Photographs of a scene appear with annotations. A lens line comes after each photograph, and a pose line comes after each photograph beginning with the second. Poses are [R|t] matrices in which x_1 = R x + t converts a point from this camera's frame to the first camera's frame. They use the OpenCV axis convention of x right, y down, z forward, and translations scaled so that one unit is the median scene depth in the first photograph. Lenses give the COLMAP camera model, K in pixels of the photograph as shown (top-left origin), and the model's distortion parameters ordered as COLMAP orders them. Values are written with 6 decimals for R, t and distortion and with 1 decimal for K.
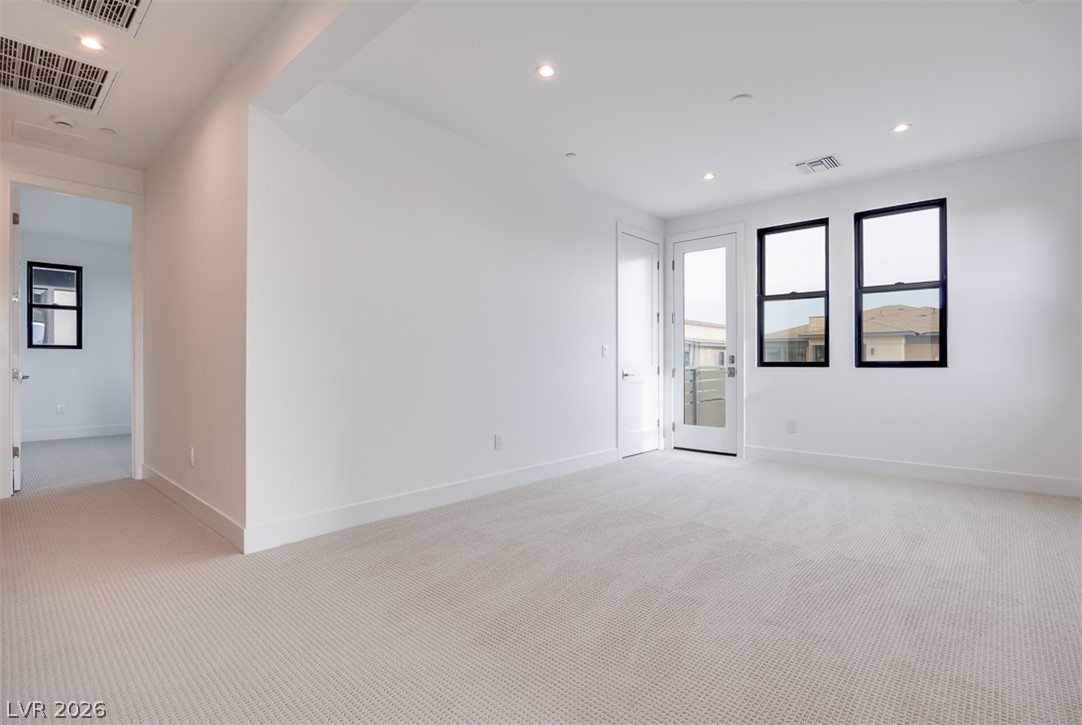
lens RADIAL K [[521.2, 0, 553.5], [0, 521.2, 362.8], [0, 0, 1]] dist [-0.002777, -0.000595]
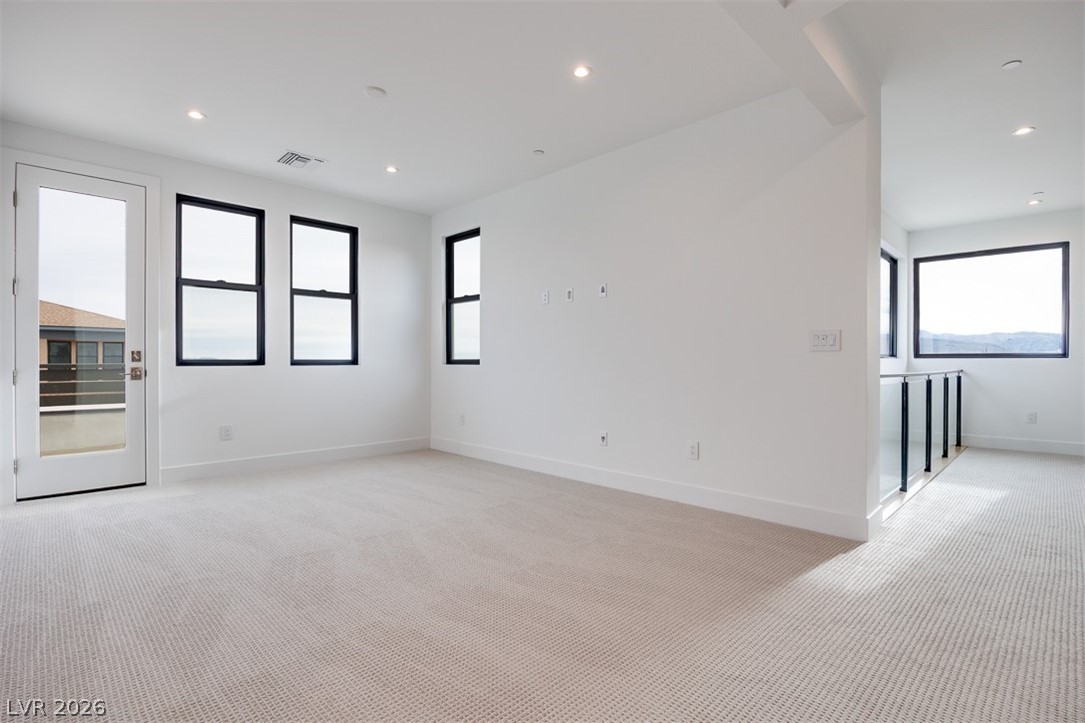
lens RADIAL K [[522.7, 0, 555.1], [0, 522.7, 361.8], [0, 0, 1]] dist [-0.002777, -0.000595]
pose [[0.057315, -0.001031, 0.998356, -0.403975], [-0.000002, 0.999999, 0.001033, 0.000578], [-0.998356, -0.000061, 0.057315, 0.407388]]
